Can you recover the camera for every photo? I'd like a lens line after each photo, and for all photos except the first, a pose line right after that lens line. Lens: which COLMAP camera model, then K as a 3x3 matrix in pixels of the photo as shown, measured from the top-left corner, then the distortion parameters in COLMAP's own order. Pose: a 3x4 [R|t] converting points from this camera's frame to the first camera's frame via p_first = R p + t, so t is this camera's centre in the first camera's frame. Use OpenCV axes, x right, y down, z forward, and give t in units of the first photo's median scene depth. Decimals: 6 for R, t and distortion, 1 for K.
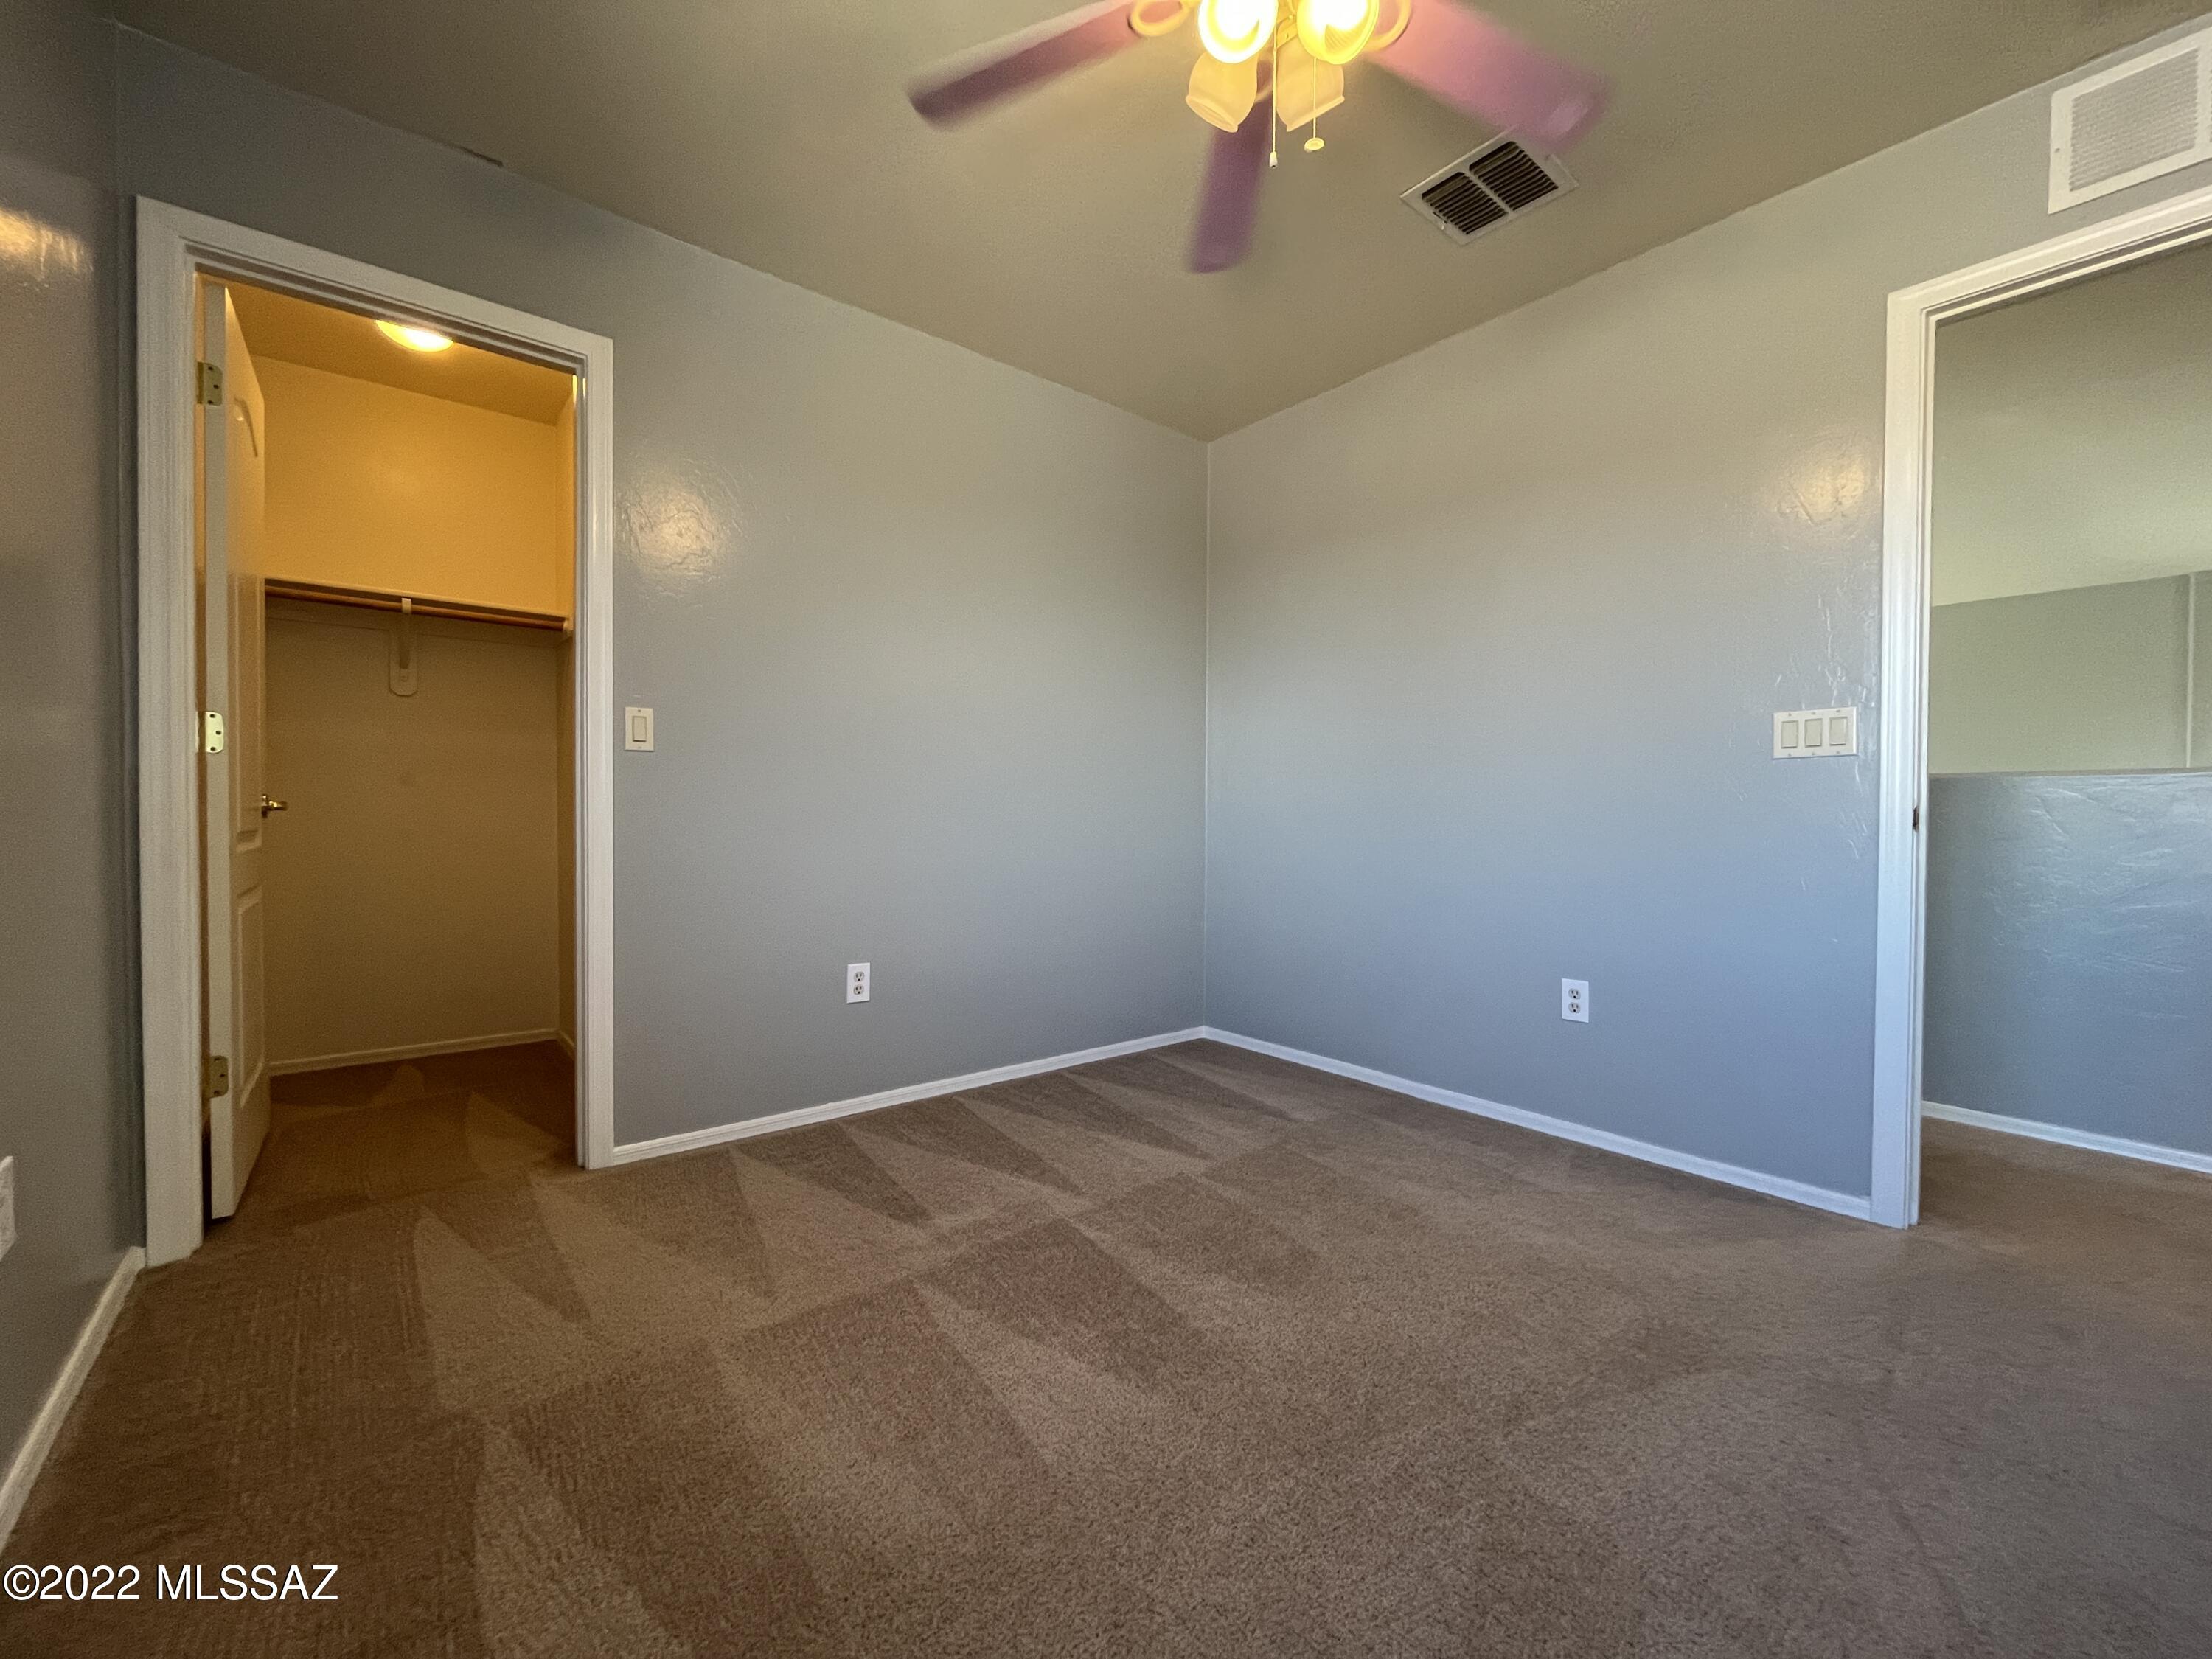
lens RADIAL K [[891.6, 0, 1099.4], [0, 891.6, 832.6], [0, 0, 1]] dist [-0.000802, -0.000119]
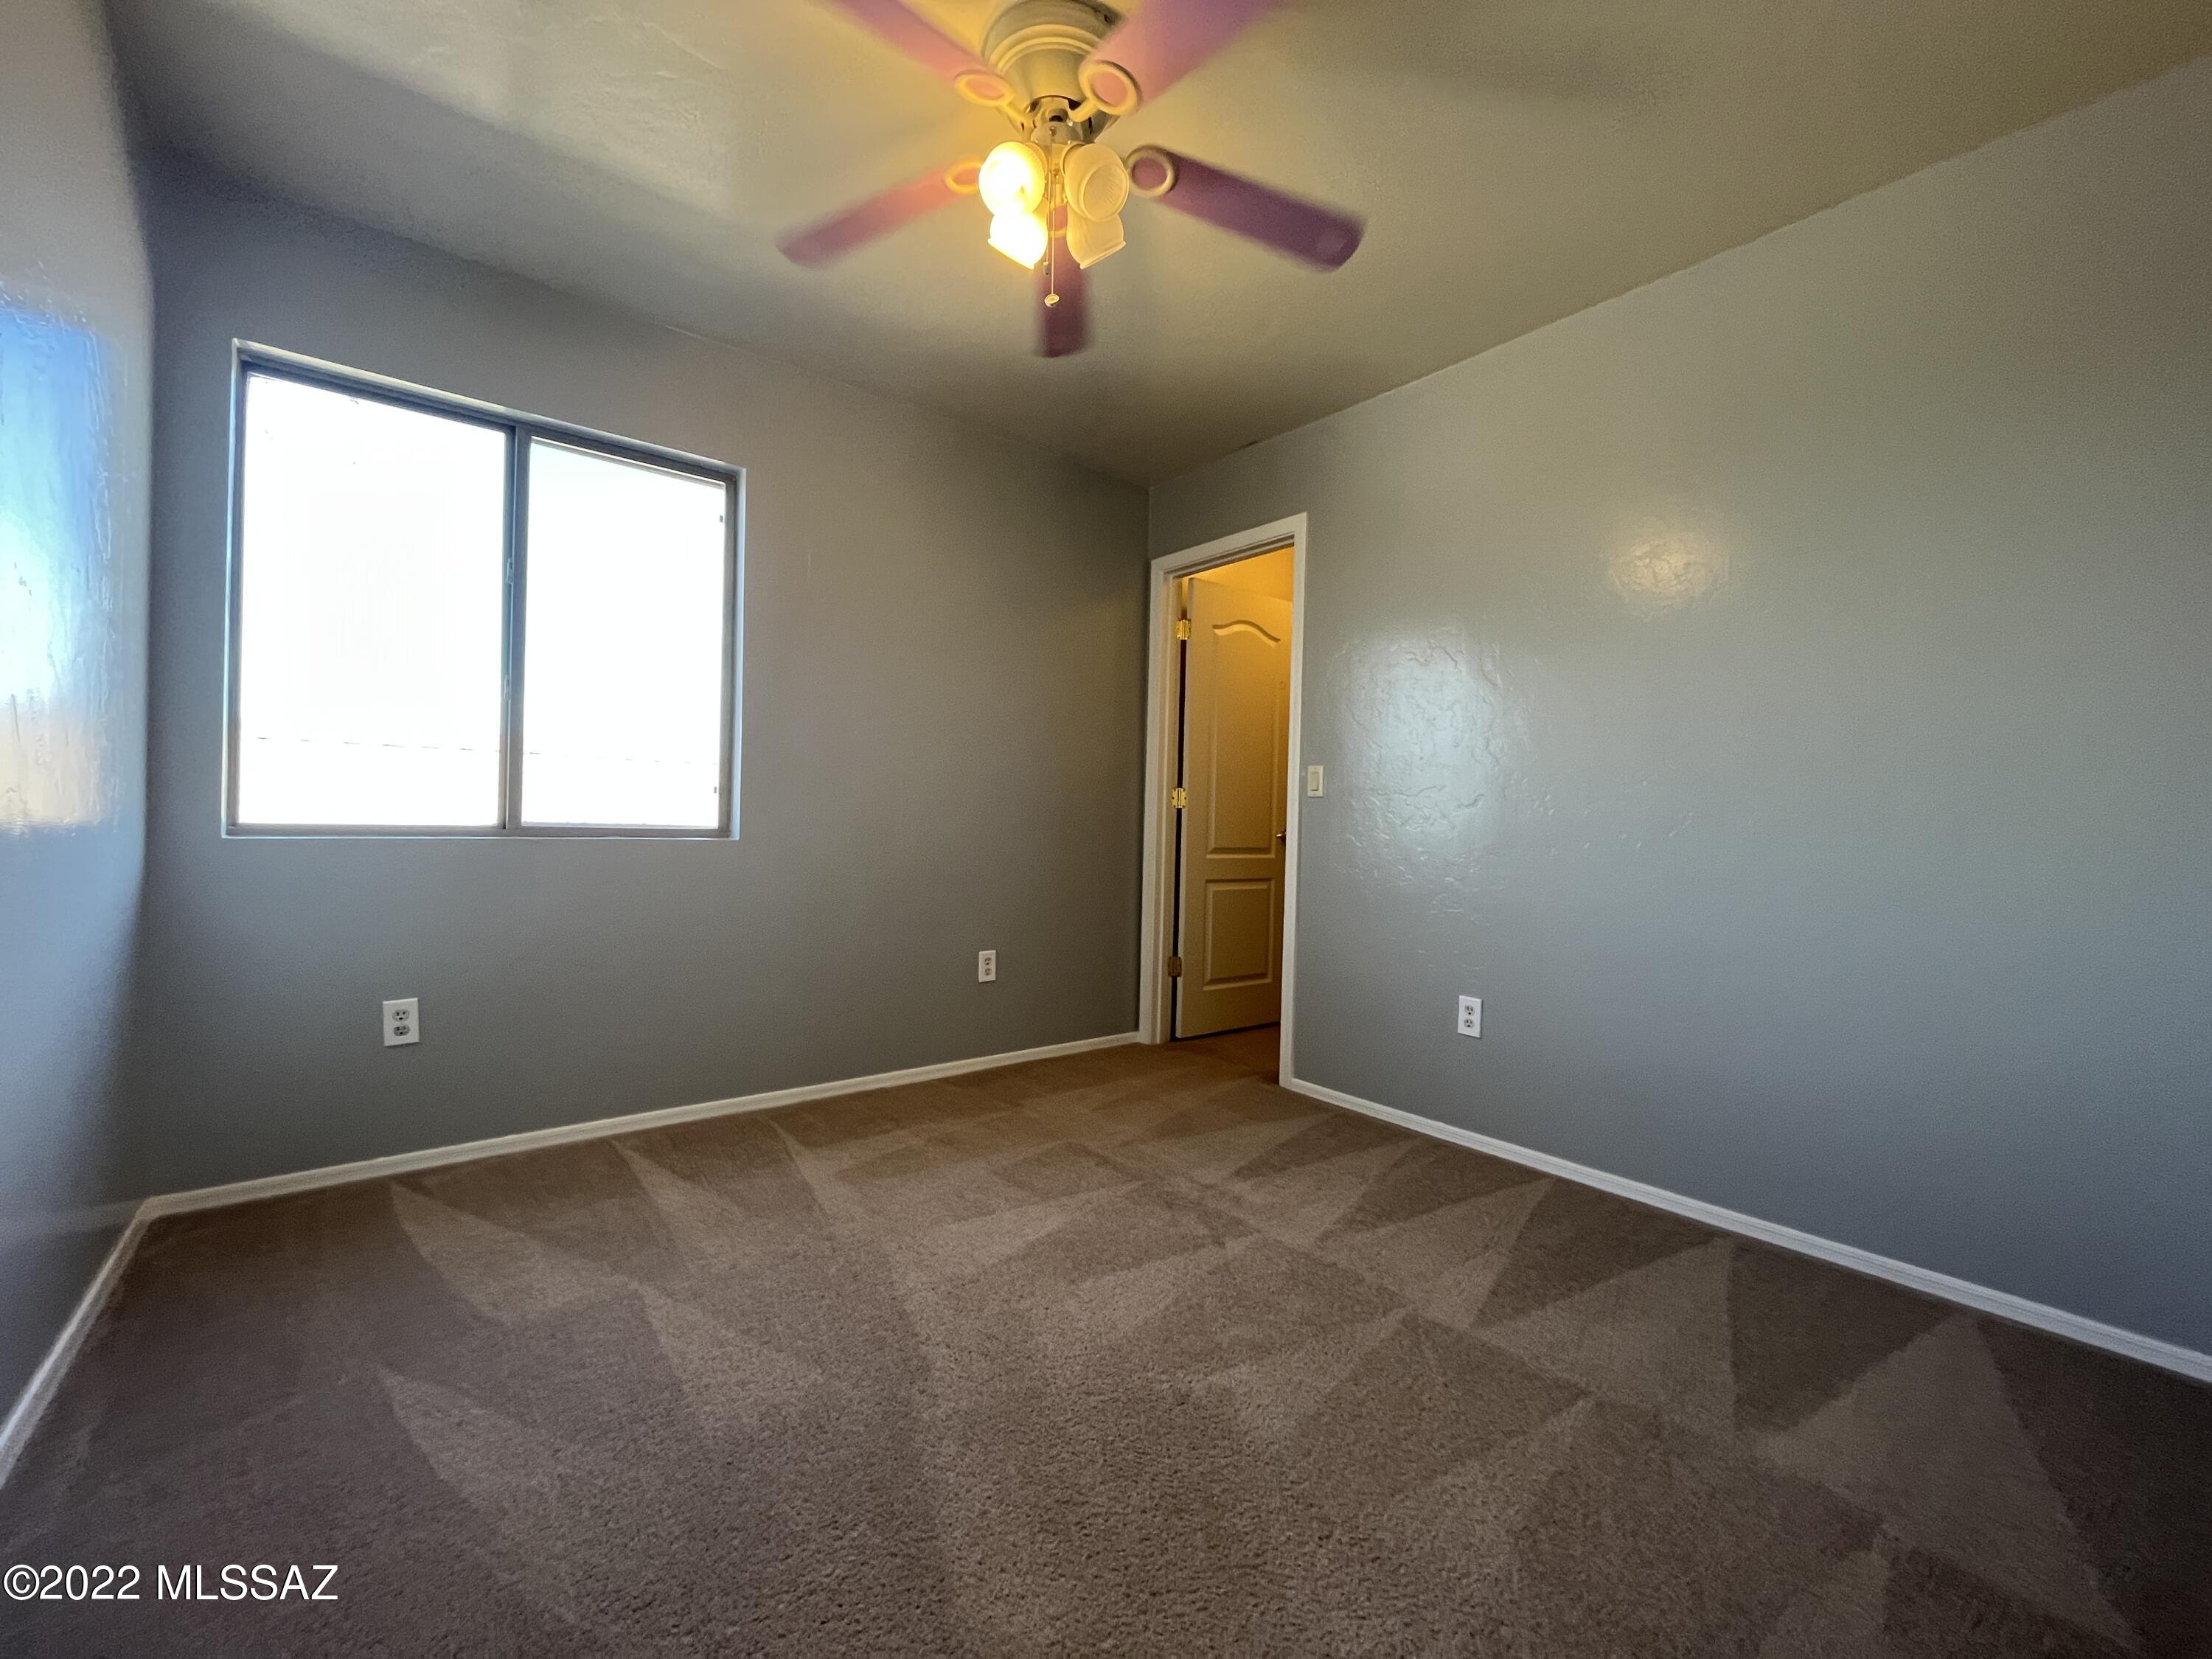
lens RADIAL K [[891.6, 0, 1099.4], [0, 891.6, 832.6], [0, 0, 1]] dist [-0.000802, -0.000119]
pose [[-0.015824, 0.001863, -0.999873, 0.866046], [-0.048729, 0.998809, 0.002633, -0.024099], [0.998687, 0.048764, -0.015714, 0.690277]]
